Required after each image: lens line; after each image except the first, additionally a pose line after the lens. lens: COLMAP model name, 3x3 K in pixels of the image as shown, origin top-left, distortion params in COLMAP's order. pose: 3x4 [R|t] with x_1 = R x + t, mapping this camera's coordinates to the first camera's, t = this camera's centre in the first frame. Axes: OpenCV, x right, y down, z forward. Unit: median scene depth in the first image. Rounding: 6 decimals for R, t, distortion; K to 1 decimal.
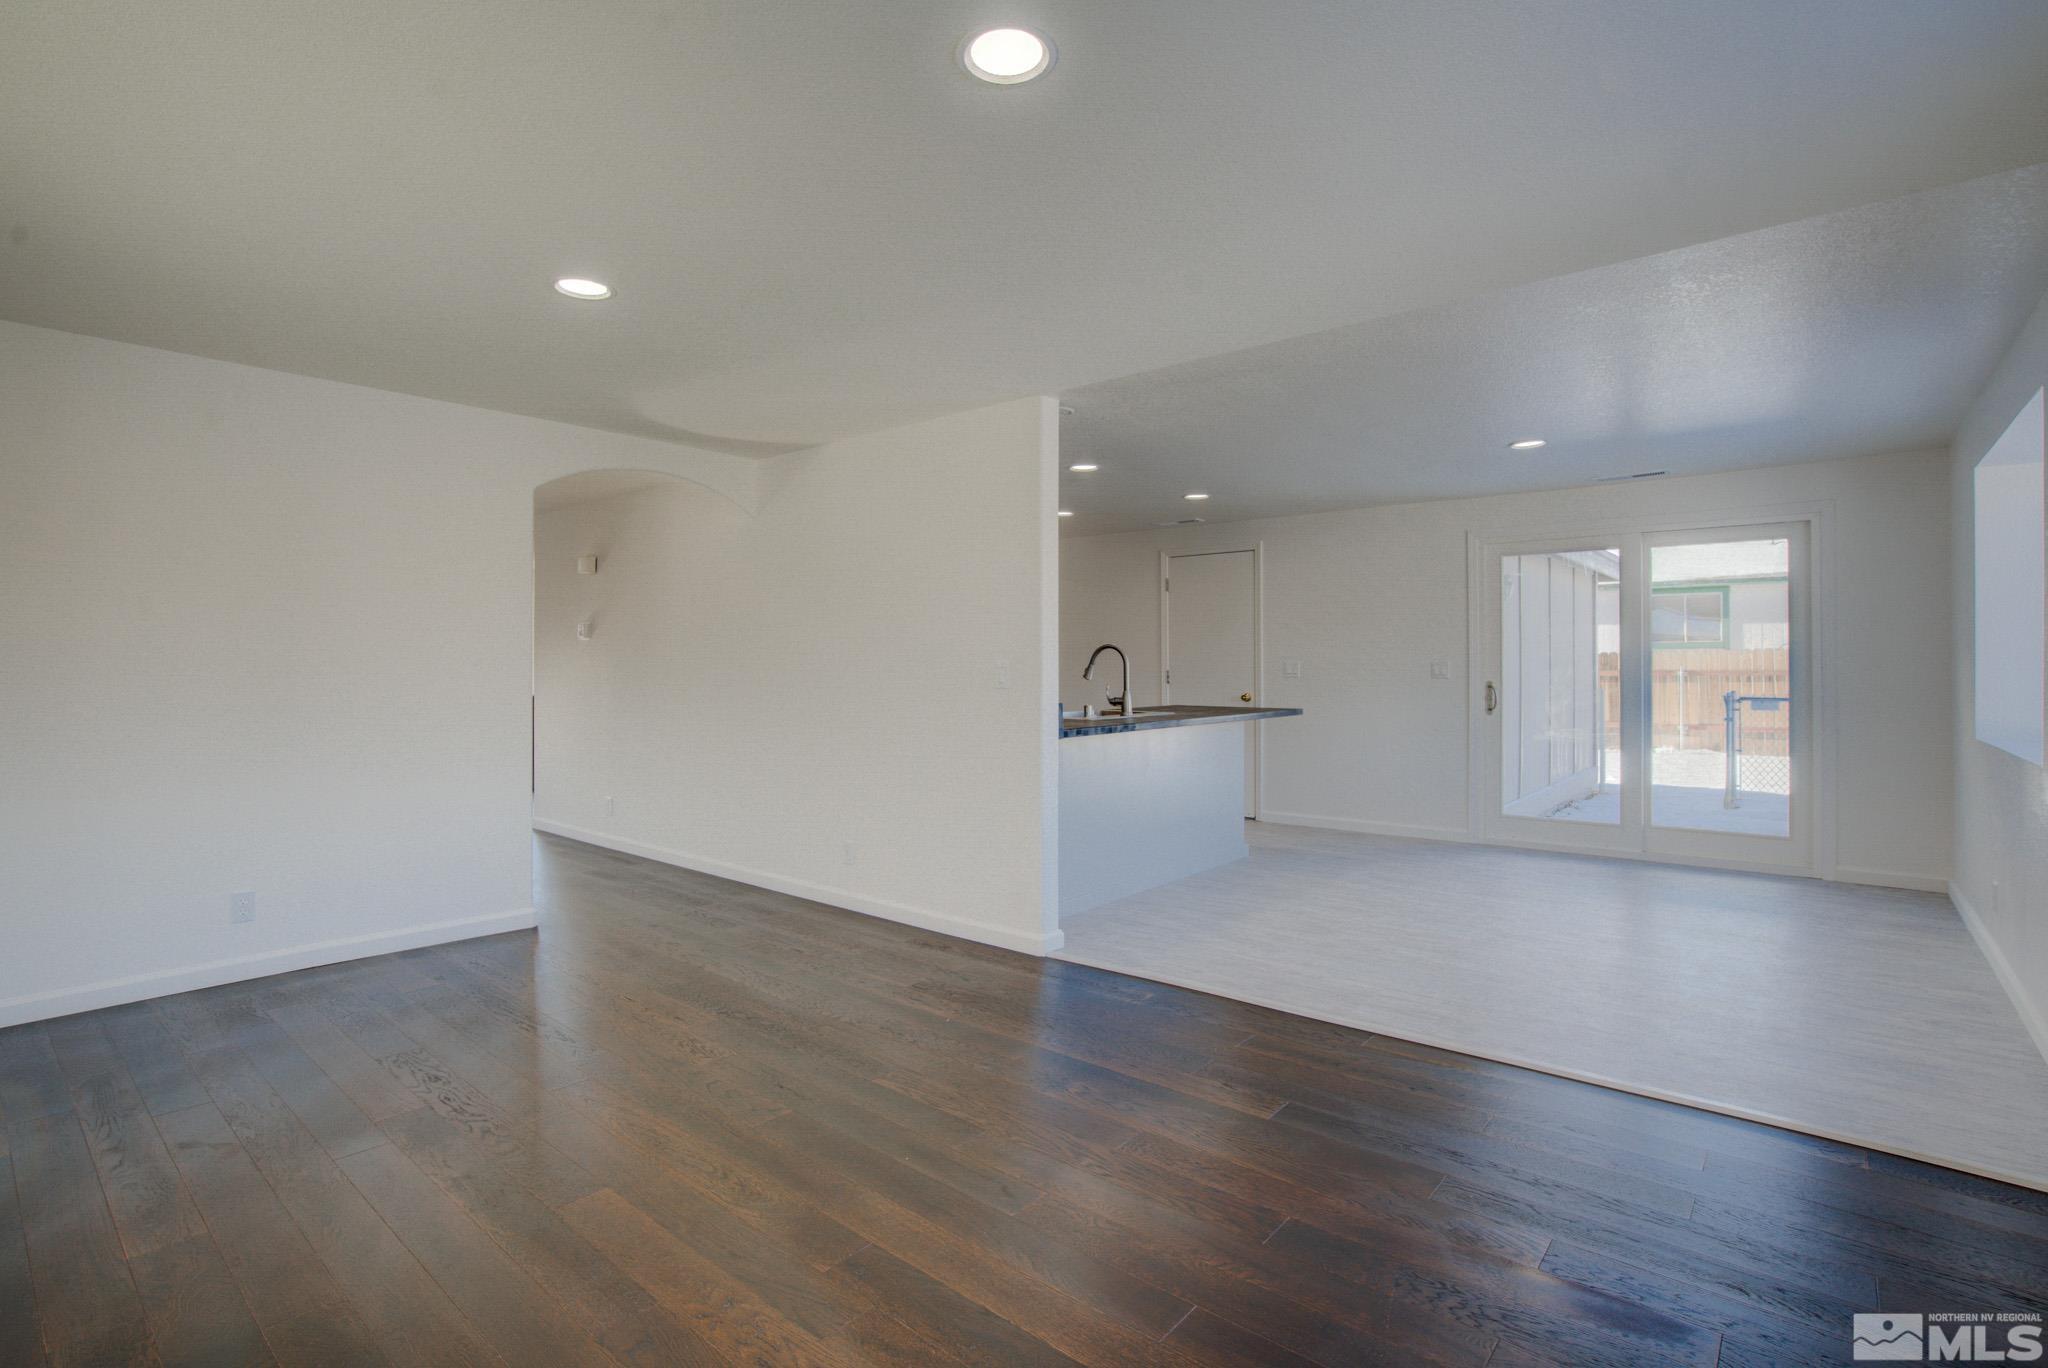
lens RADIAL K [[1005.9, 0, 1030.8], [0, 1005.9, 659.5], [0, 0, 1]] dist [-0.001326, -0.000451]
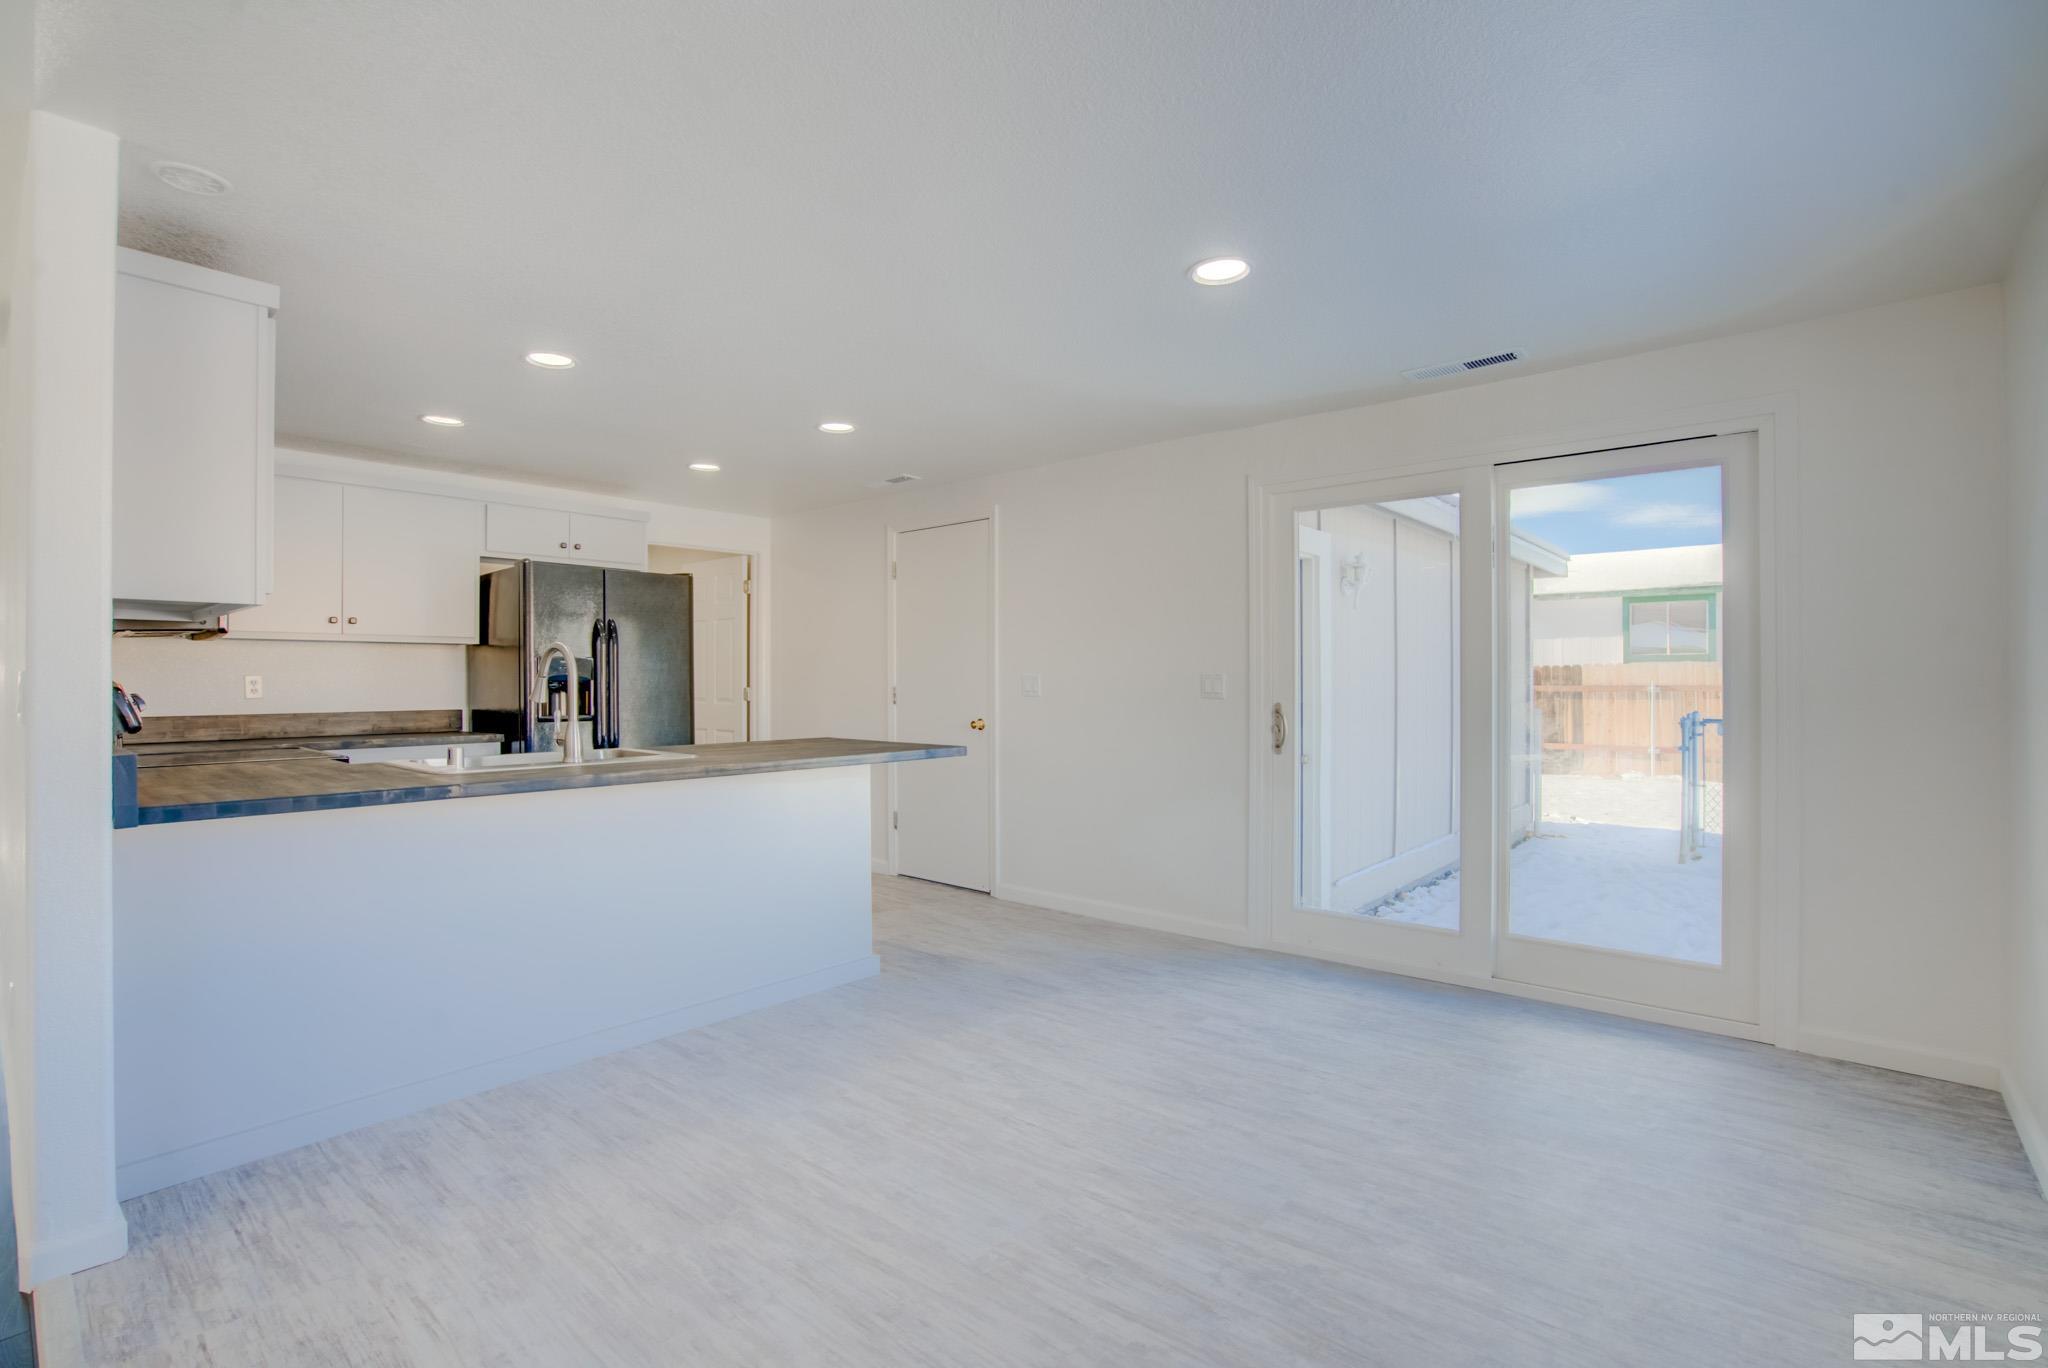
lens RADIAL K [[948.2, 0, 1024.0], [0, 948.2, 684.0], [0, 0, 1]] dist [-0.055054, 0.021158]
pose [[0.998851, -0.001039, -0.047922, 0.307990], [0.001467, 0.999959, 0.008901, 0.003440], [0.047910, -0.008961, 0.998811, 0.365040]]
